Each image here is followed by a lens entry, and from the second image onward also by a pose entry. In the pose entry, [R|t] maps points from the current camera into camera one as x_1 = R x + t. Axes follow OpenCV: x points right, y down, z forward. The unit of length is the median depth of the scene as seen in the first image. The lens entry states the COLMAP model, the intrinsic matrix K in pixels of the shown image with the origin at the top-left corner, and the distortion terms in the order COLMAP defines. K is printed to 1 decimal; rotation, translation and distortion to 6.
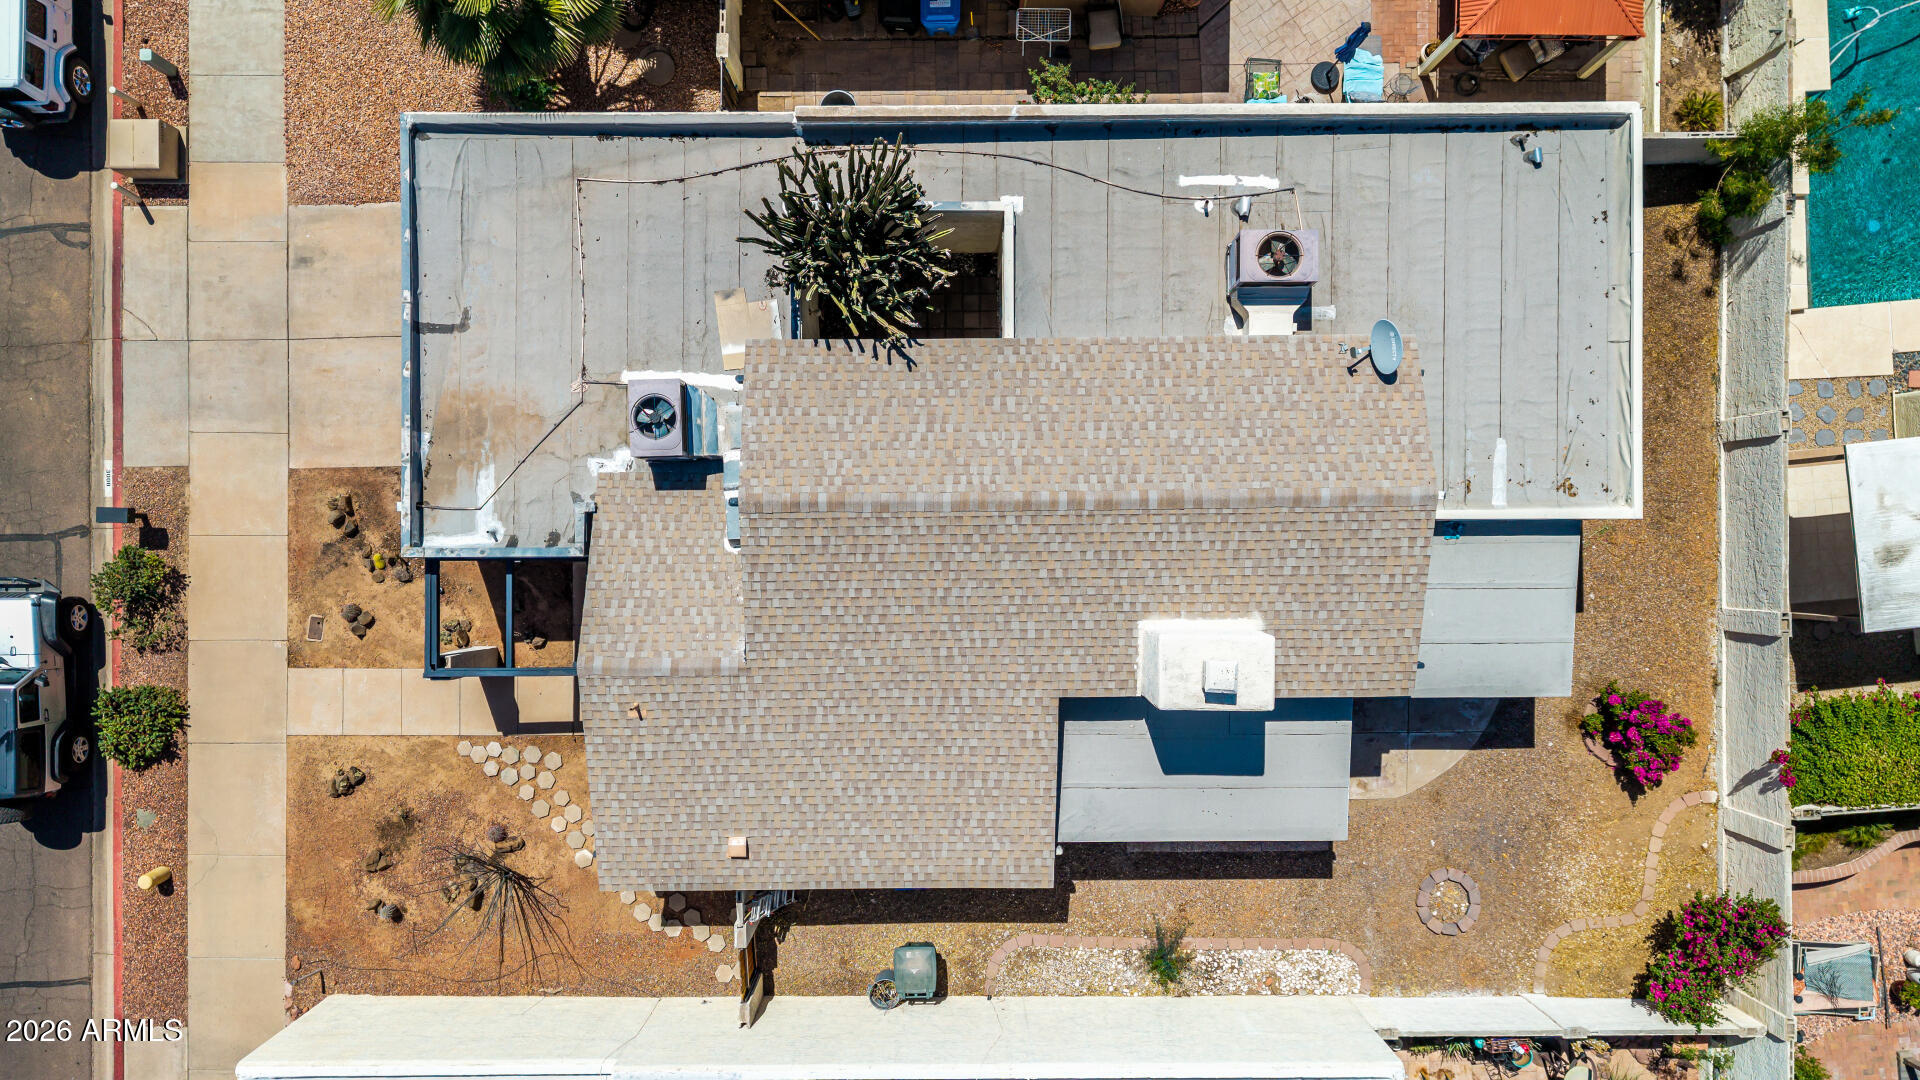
lens RADIAL K [[1255.0, 0, 950.1], [0, 1255.0, 539.9], [0, 0, 1]] dist [0.075928, -0.092754]
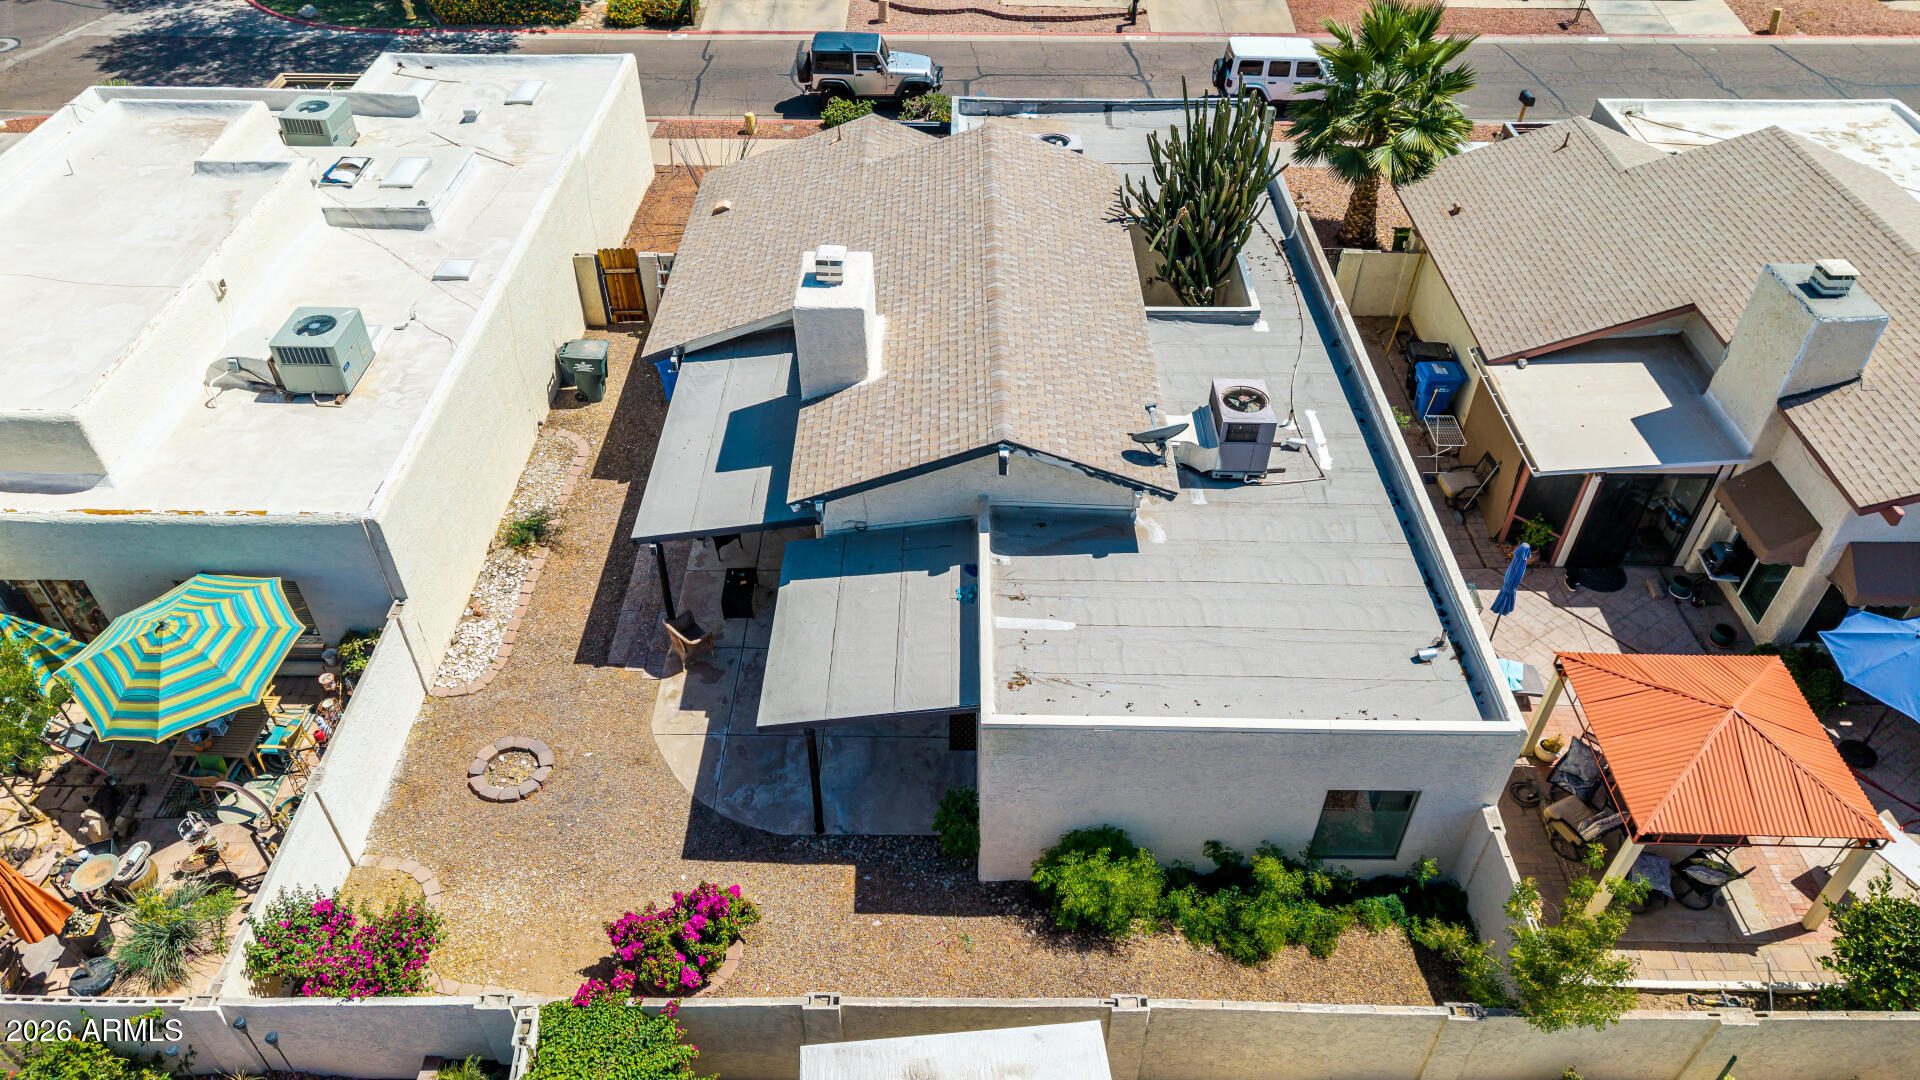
lens RADIAL K [[1255.0, 0, 950.1], [0, 1255.0, 539.9], [0, 0, 1]] dist [0.075928, -0.092754]
pose [[-0.013971, 0.654905, -0.755582, 1.004059], [-0.999887, -0.004919, 0.014225, -0.007840], [0.005600, 0.755695, 0.654900, 0.399549]]
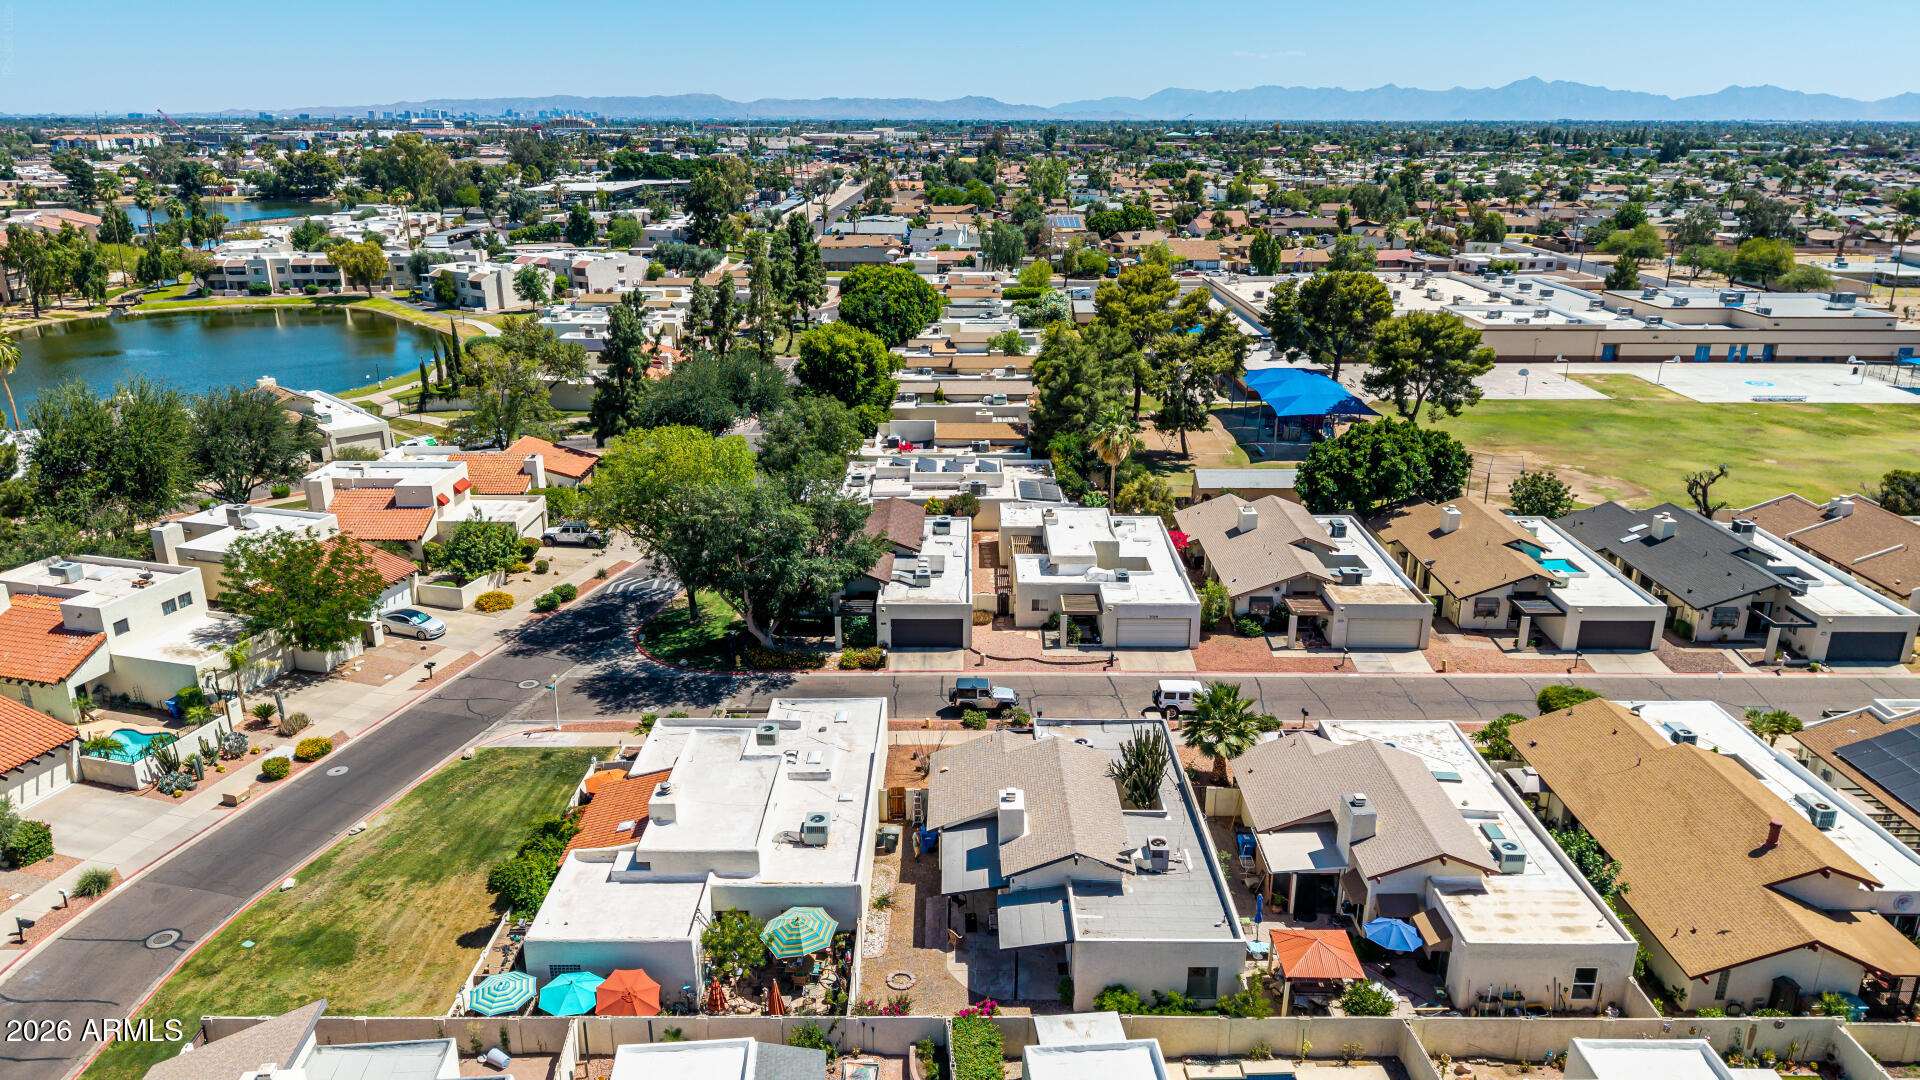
lens RADIAL K [[1255.0, 0, 950.1], [0, 1255.0, 539.9], [0, 0, 1]] dist [0.075928, -0.092754]
pose [[-0.010323, 0.304660, -0.952405, 2.520227], [-0.999908, 0.005205, 0.012503, 0.182632], [0.008767, 0.952447, 0.304579, -0.457347]]
